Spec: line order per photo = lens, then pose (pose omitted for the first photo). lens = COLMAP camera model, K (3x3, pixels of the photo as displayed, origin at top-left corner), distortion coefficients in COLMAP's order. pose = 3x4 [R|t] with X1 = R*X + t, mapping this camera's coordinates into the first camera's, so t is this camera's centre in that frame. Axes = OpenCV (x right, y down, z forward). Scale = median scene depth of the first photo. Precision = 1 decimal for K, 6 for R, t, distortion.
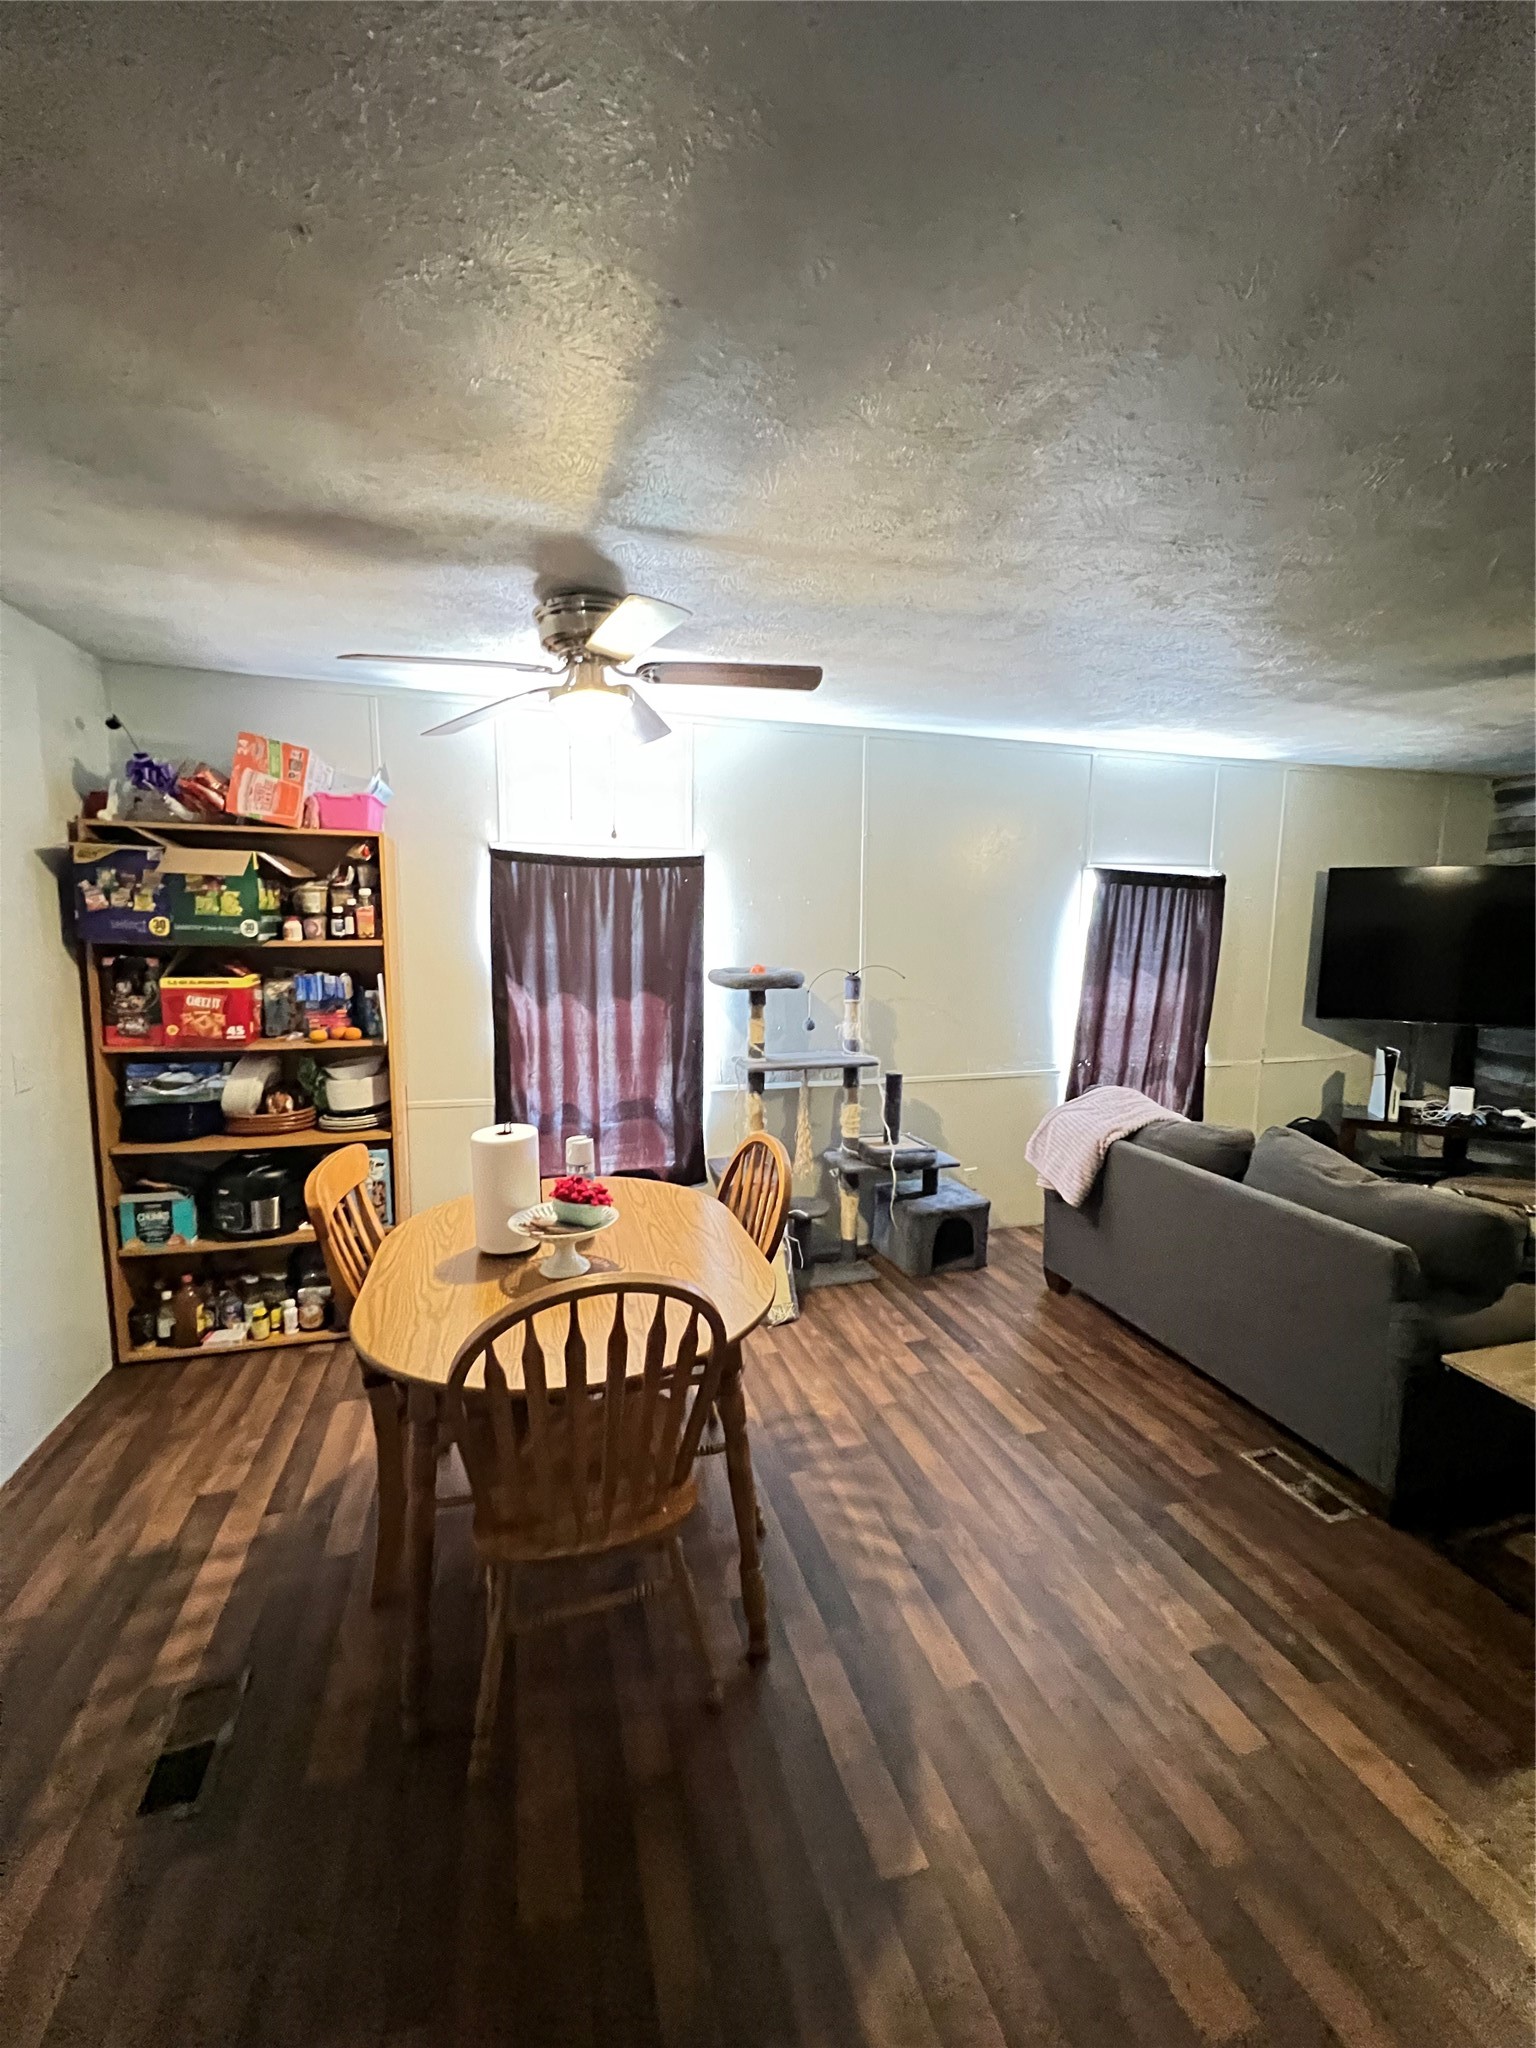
lens RADIAL K [[822.7, 0, 768.2], [0, 822.7, 1023.9], [0, 0, 1]] dist [-0.001531, 0.000823]
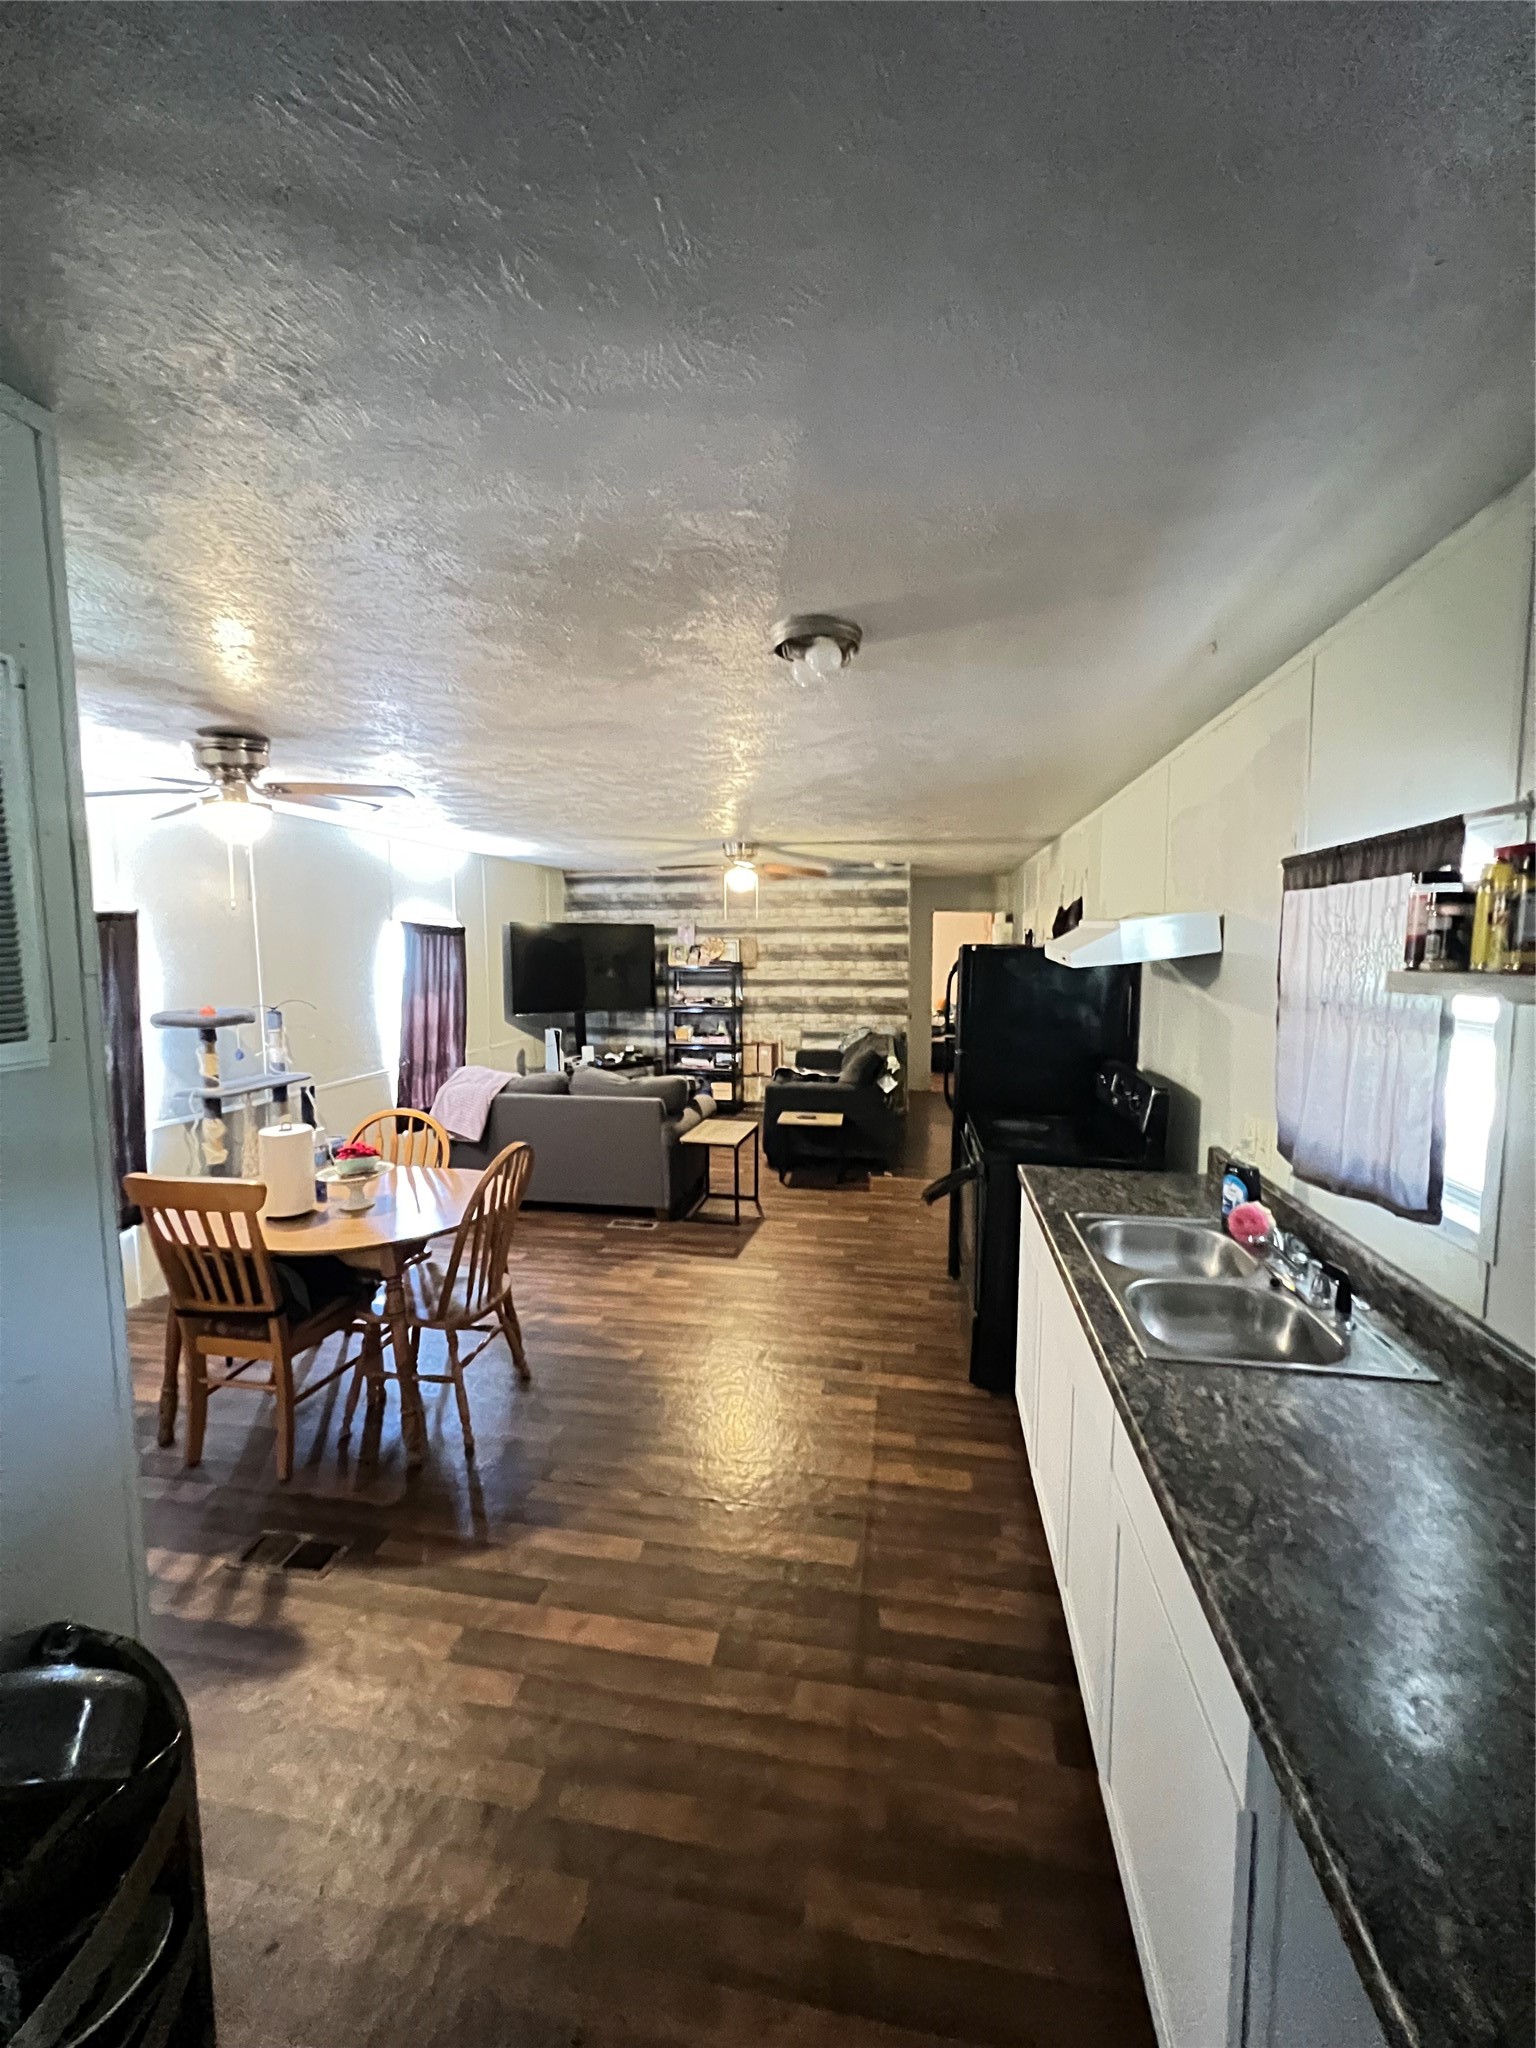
lens RADIAL K [[822.7, 0, 773.1], [0, 822.7, 1028.0], [0, 0, 1]] dist [-0.001531, 0.000823]
pose [[0.451595, -0.100324, 0.886565, -0.643735], [0.119605, 0.991497, 0.051275, -0.006249], [-0.884170, 0.082882, 0.459754, -0.210541]]
